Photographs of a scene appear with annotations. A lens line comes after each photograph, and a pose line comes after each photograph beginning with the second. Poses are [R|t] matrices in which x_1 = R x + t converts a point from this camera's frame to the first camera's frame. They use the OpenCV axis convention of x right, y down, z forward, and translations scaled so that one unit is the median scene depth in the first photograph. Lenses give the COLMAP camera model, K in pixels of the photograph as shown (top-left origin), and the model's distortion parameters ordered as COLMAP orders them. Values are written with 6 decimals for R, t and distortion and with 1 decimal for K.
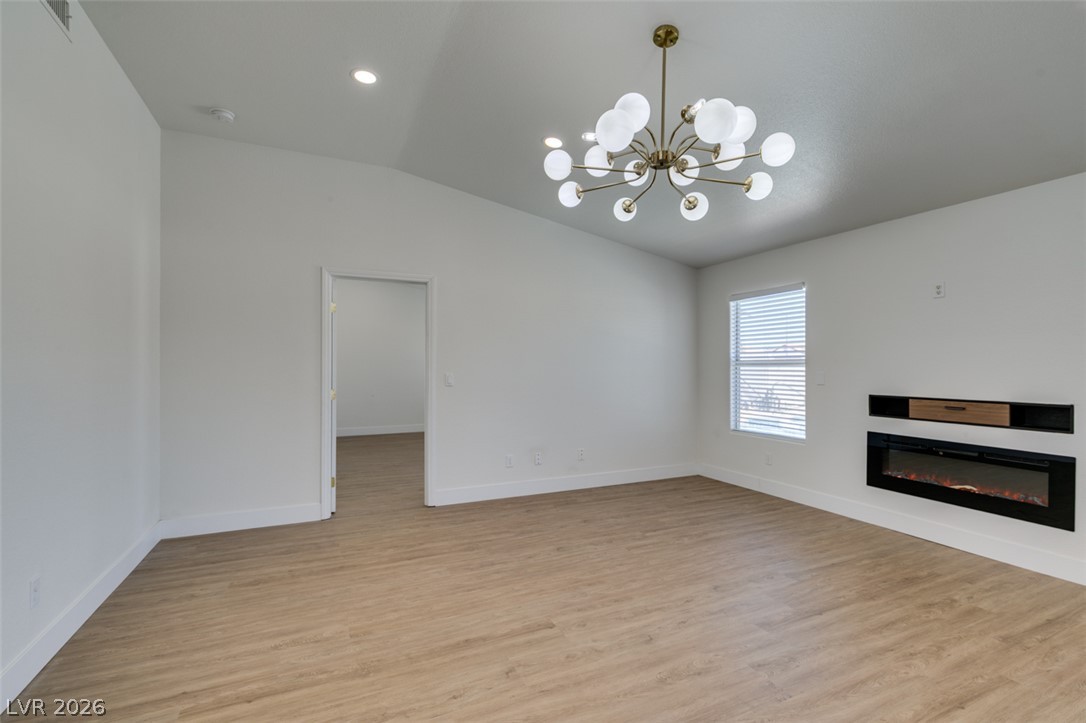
lens RADIAL K [[484.6, 0, 540.3], [0, 484.6, 363.0], [0, 0, 1]] dist [0.003167, -0.001859]
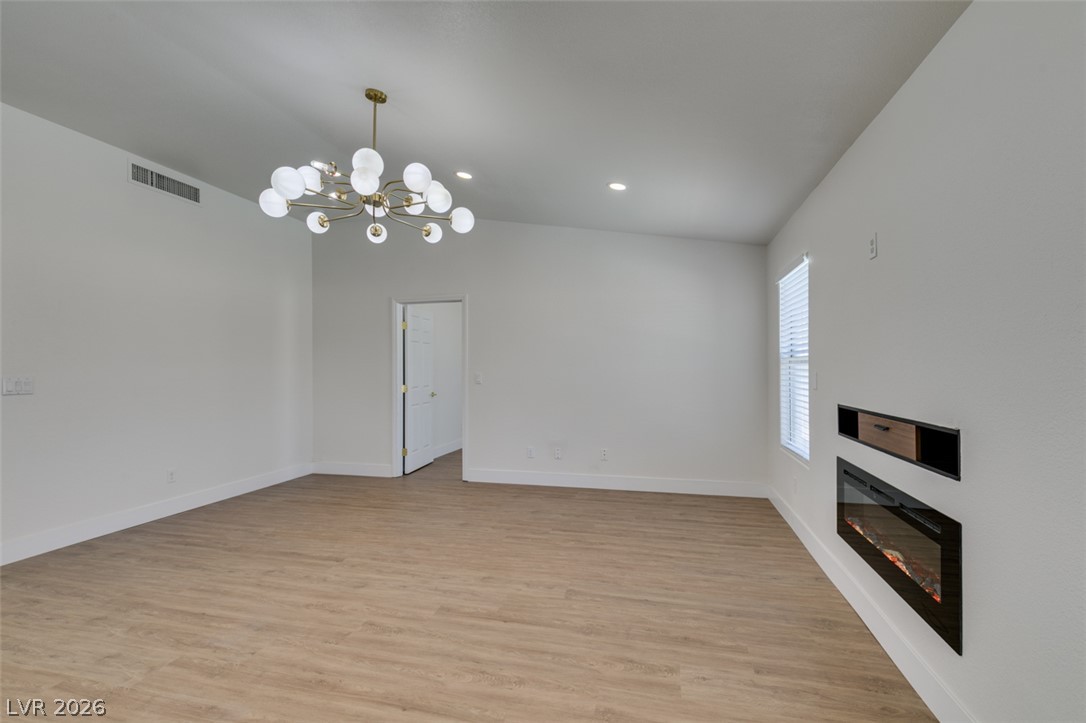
lens RADIAL K [[484.6, 0, 540.5], [0, 484.6, 367.0], [0, 0, 1]] dist [0.003167, -0.001859]
pose [[0.776006, -0.007265, -0.630684, 1.015926], [0.012896, 0.999907, 0.004349, 0.004691], [0.630594, -0.011508, 0.776028, 0.243476]]
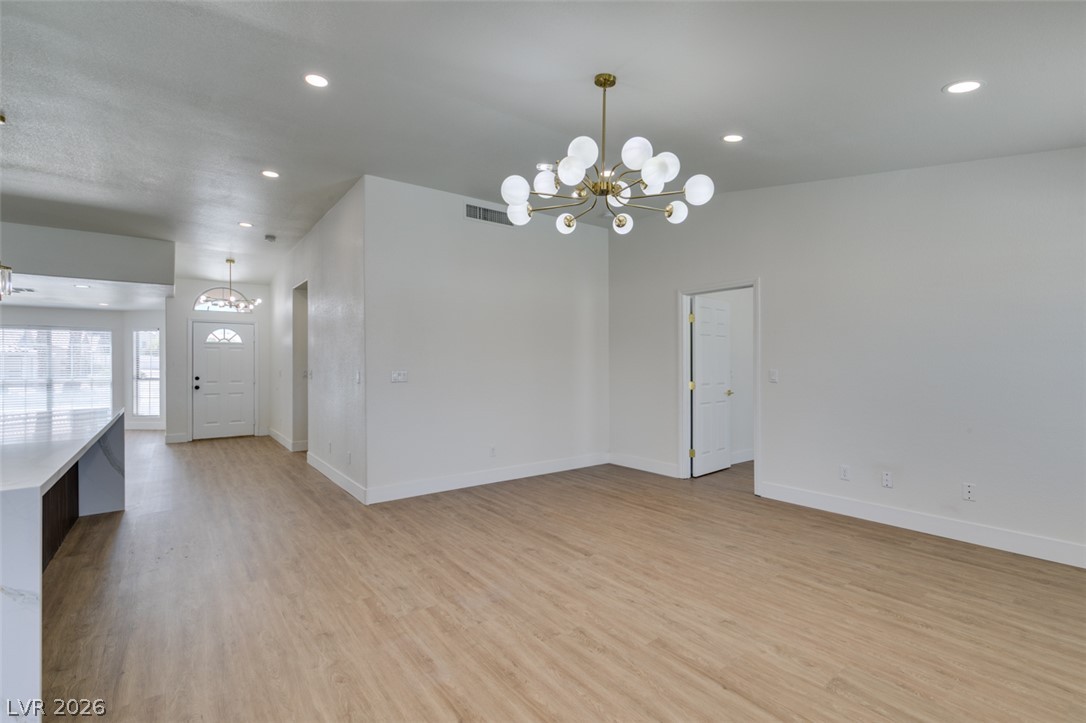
lens RADIAL K [[484.6, 0, 540.9], [0, 484.6, 361.6], [0, 0, 1]] dist [0.003167, -0.001859]
pose [[0.210704, -0.009015, -0.977508, 1.030490], [0.014340, 0.999878, -0.006131, 0.005813], [0.977445, -0.012726, 0.210807, 0.460648]]
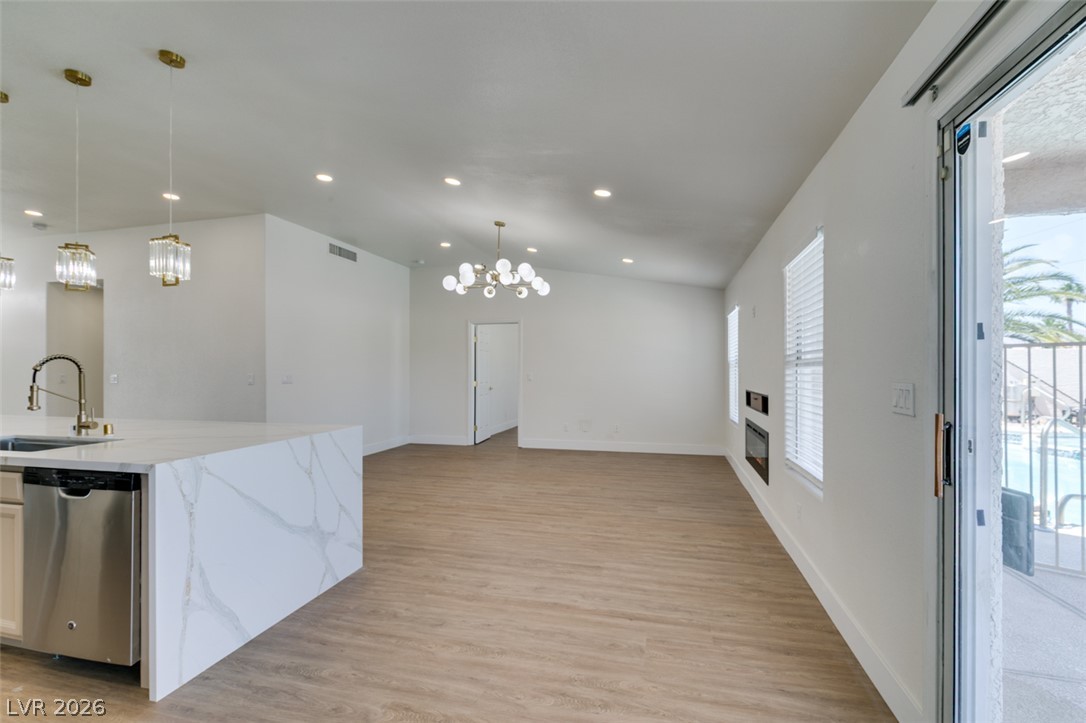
lens RADIAL K [[484.6, 0, 538.6], [0, 484.6, 364.7], [0, 0, 1]] dist [0.003167, -0.001859]
pose [[0.769779, -0.008926, -0.638248, 1.398717], [0.008565, 0.999957, -0.003654, -0.002331], [0.638253, -0.002653, 0.769822, -0.472922]]
